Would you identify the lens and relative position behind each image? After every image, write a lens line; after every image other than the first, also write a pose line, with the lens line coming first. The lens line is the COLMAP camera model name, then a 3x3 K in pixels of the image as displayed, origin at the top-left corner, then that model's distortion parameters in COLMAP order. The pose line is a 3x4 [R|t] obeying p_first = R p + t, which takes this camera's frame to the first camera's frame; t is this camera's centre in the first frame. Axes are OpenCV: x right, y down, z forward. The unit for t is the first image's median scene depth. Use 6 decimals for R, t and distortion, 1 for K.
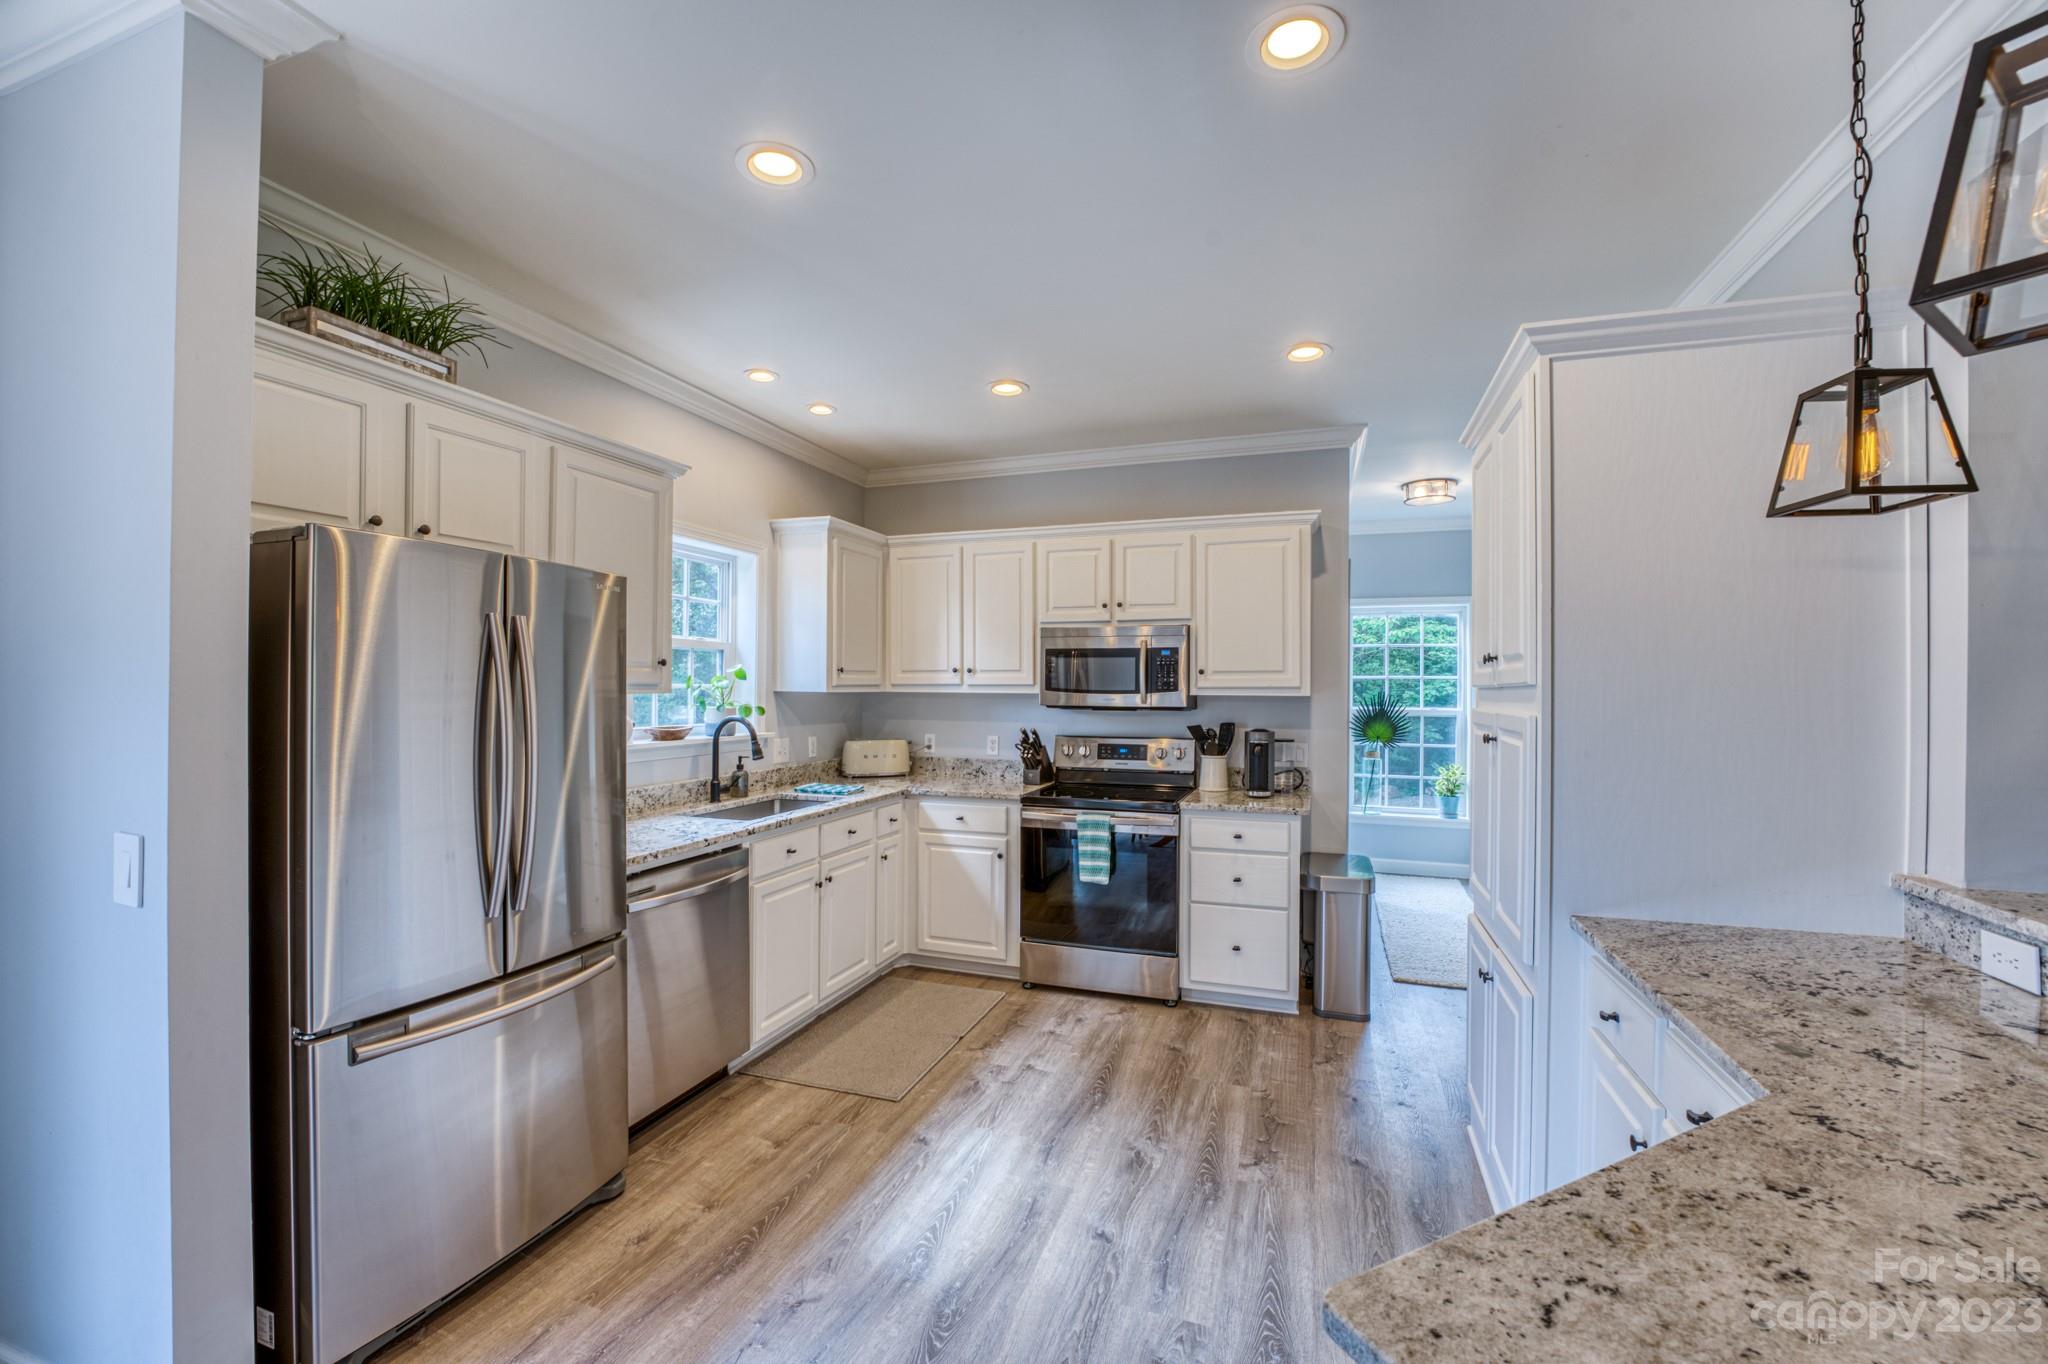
lens RADIAL K [[829.1, 0, 1023.0], [0, 829.1, 686.4], [0, 0, 1]] dist [-0.030172, 0.000306]
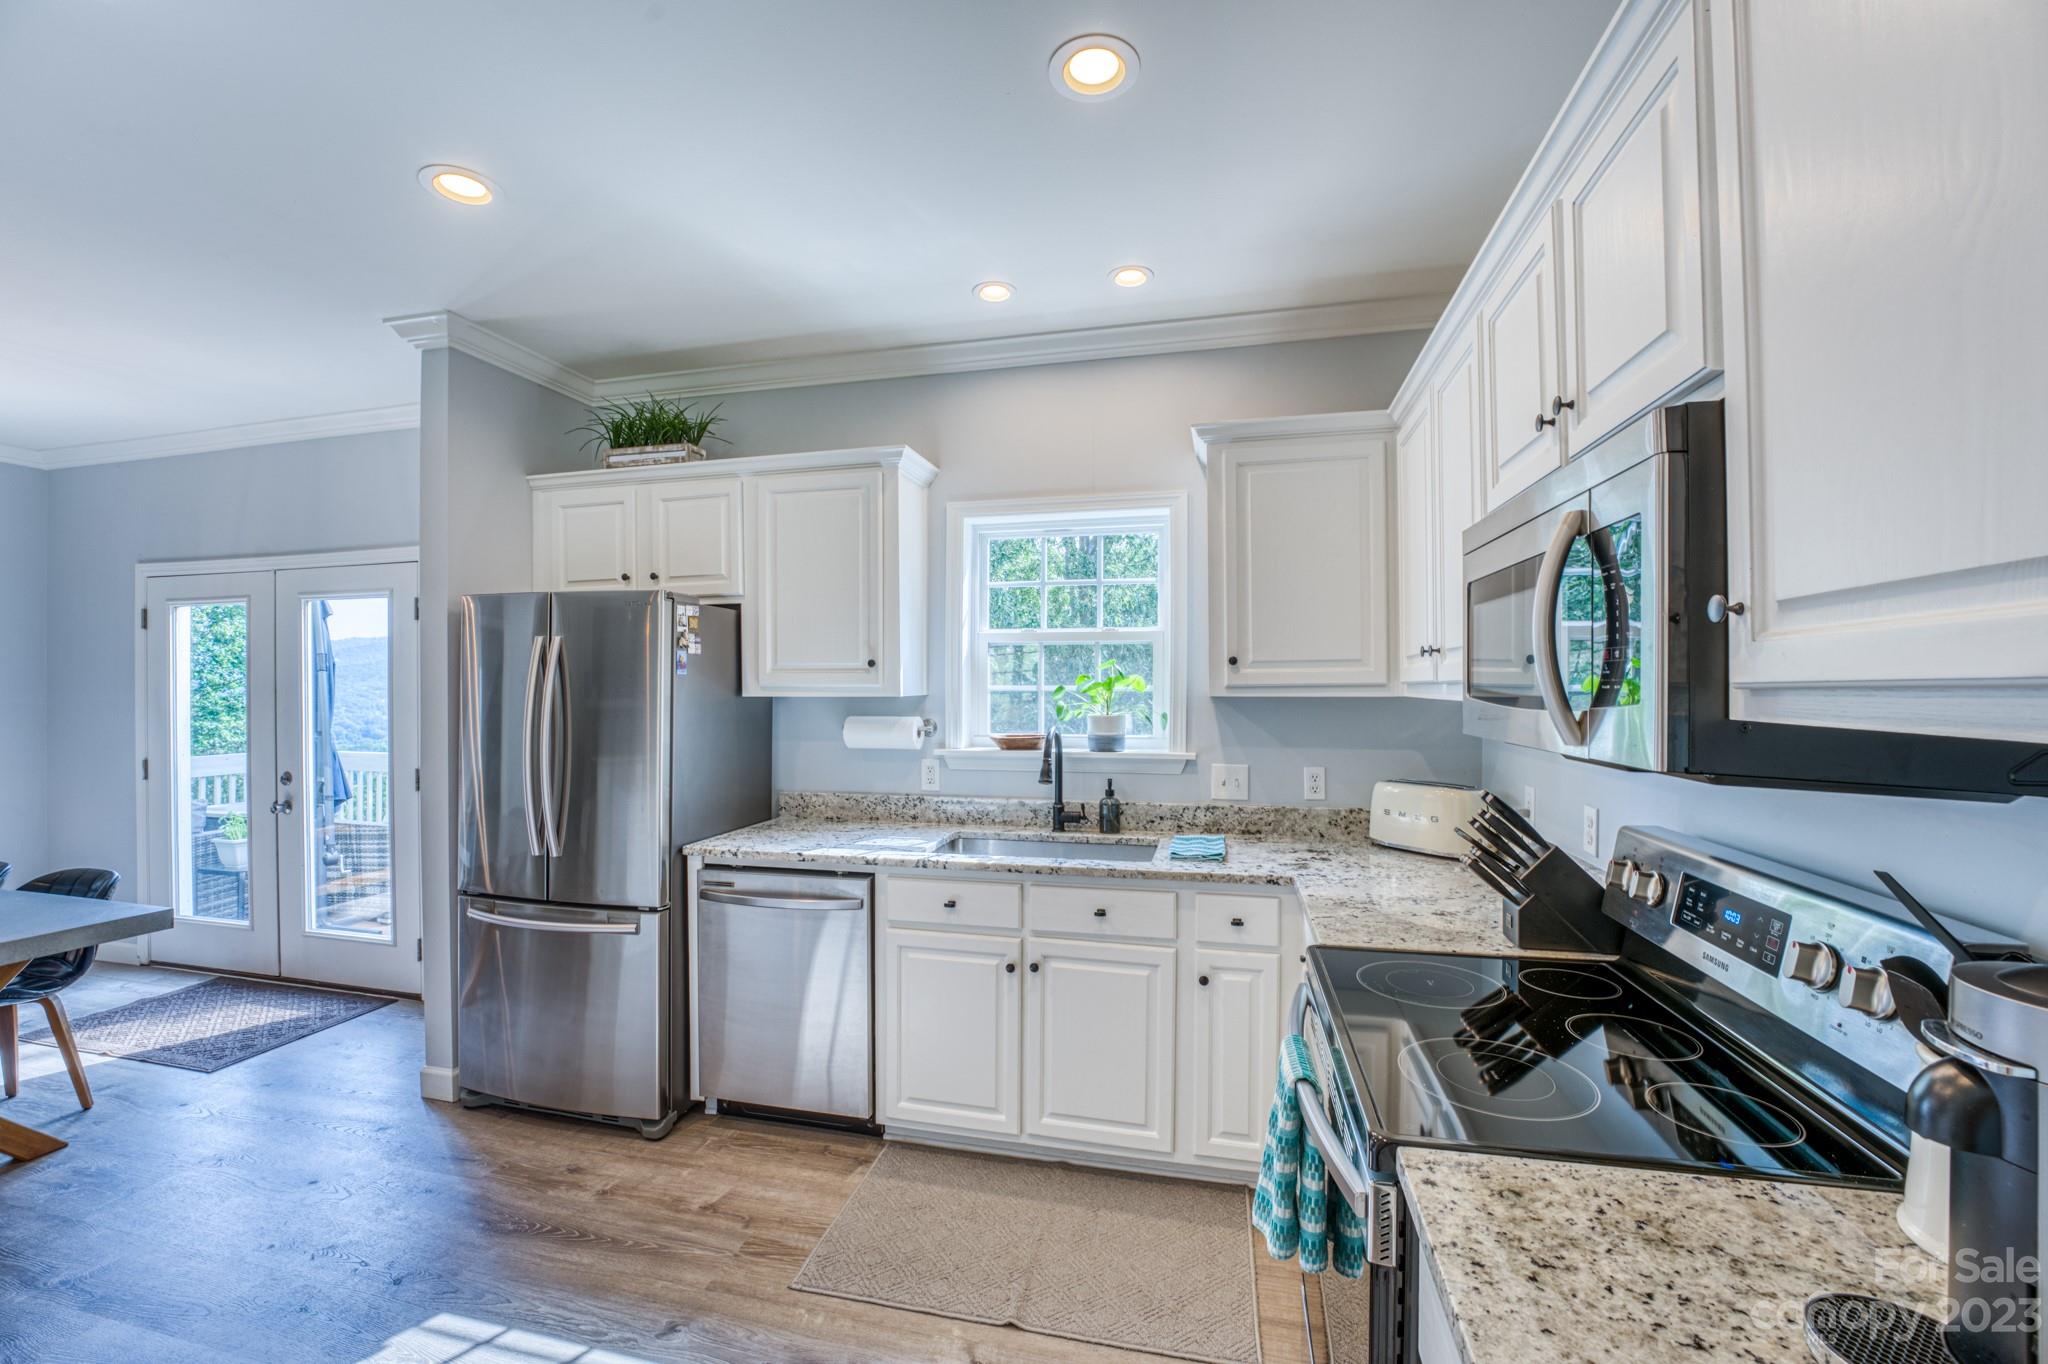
lens RADIAL K [[829.1, 0, 1023.0], [0, 829.1, 686.4], [0, 0, 1]] dist [-0.030172, 0.000306]
pose [[0.103362, -0.005498, -0.994629, 0.419246], [0.002737, 0.999983, -0.005243, 0.002391], [0.994640, -0.002180, 0.103375, 0.854994]]
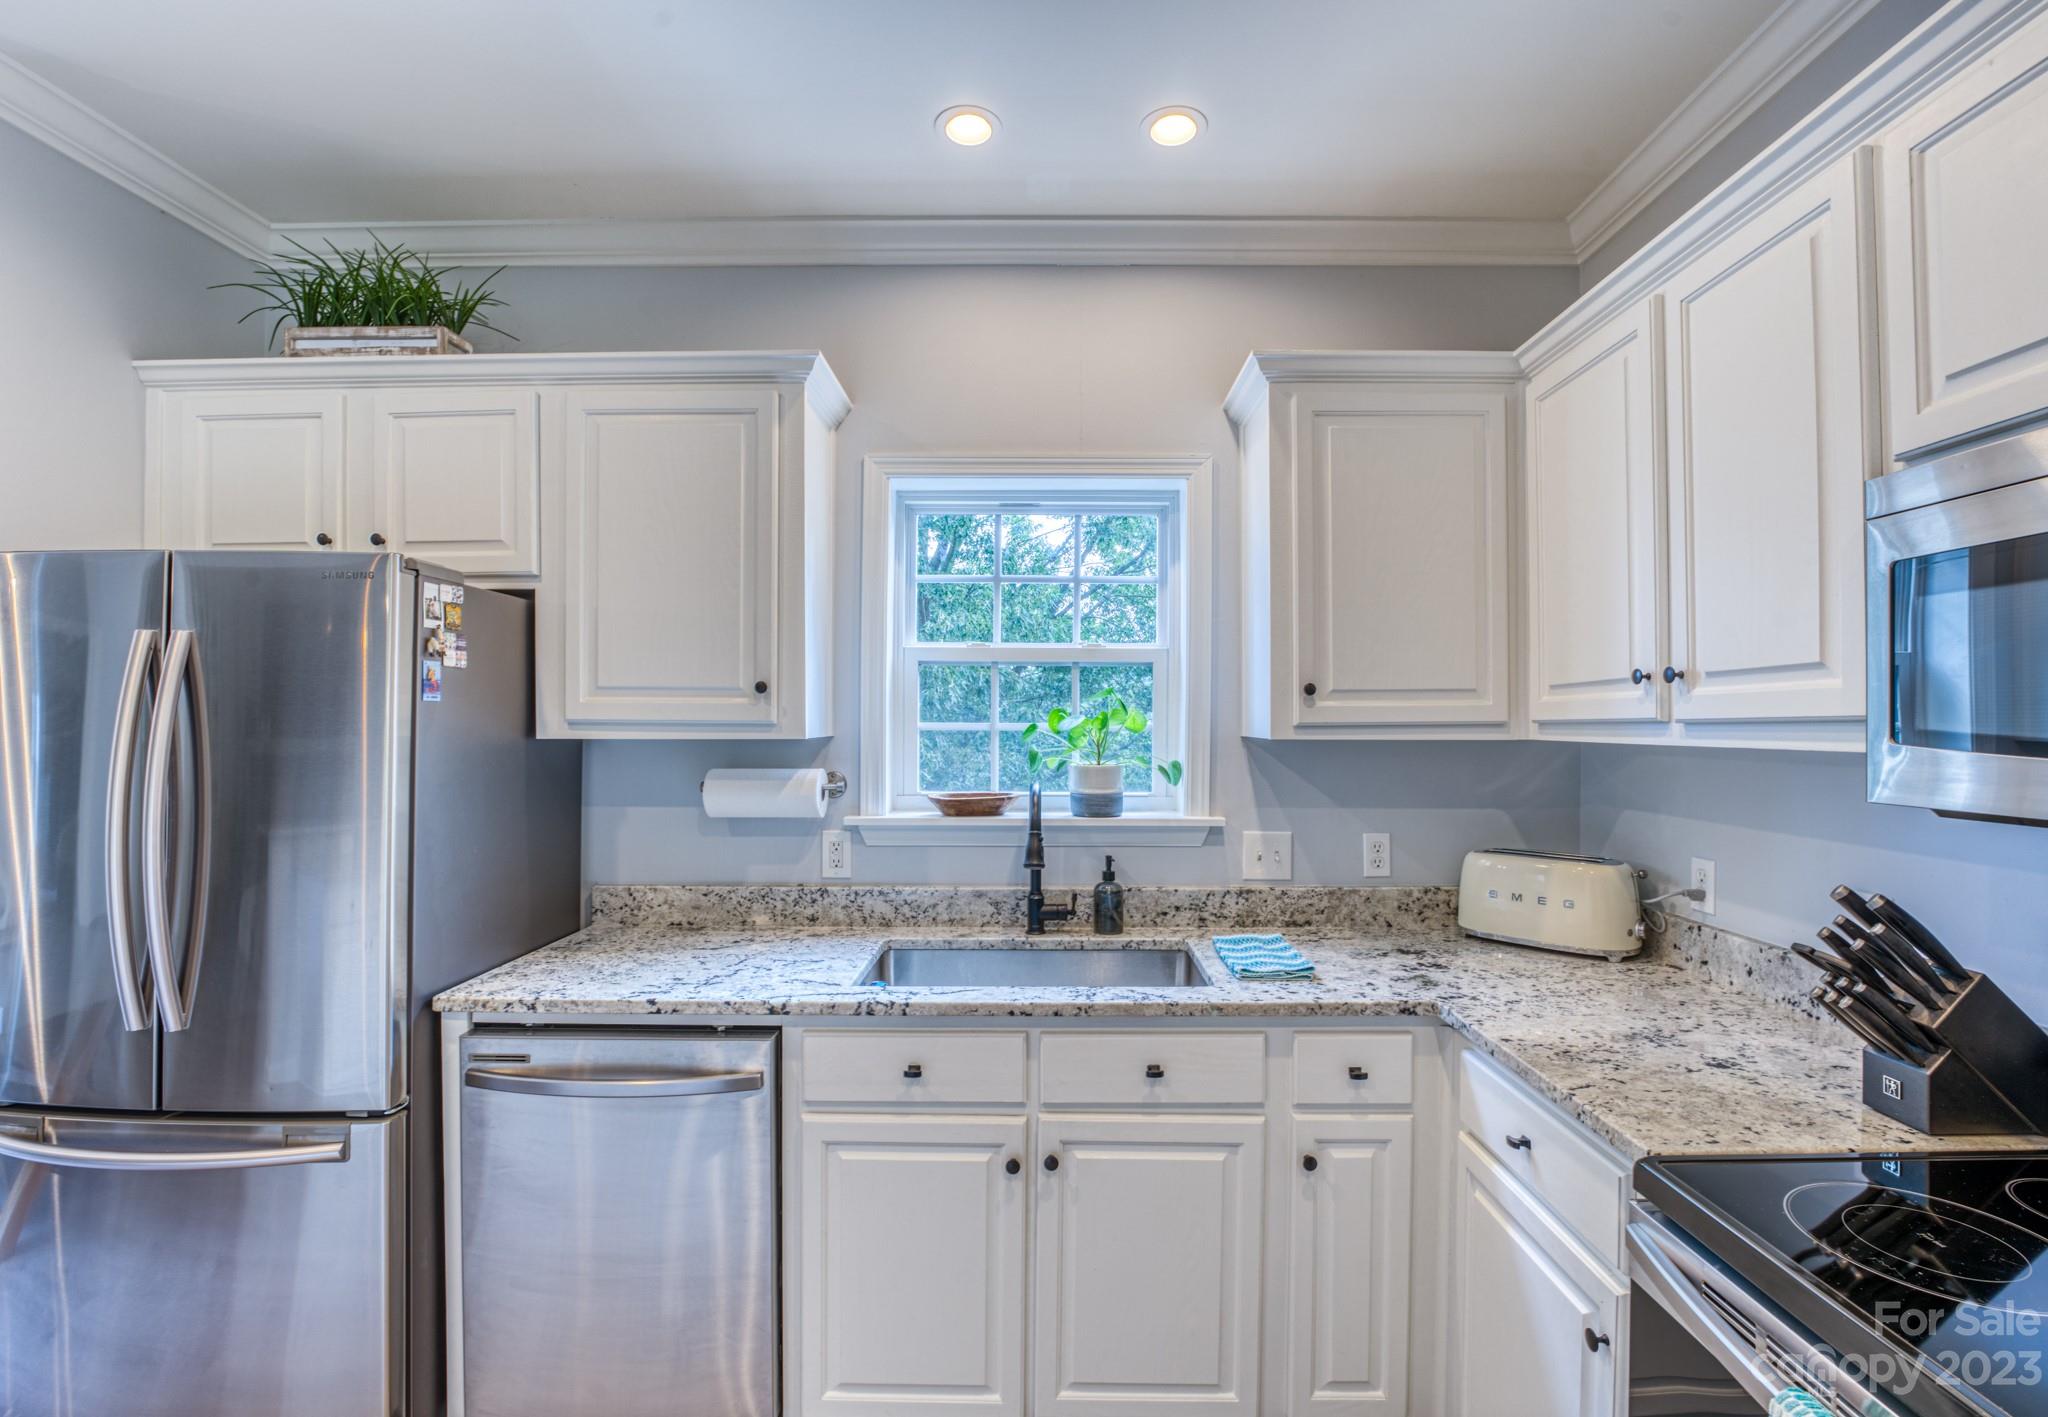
lens RADIAL K [[904.2, 0, 1040.6], [0, 904.2, 719.1], [0, 0, 1]] dist [-0.025209, -0.000070]
pose [[0.326495, -0.009329, -0.945153, 0.204366], [-0.000204, 0.999951, -0.009940, 0.000881], [0.945199, 0.003438, 0.326477, 0.778016]]
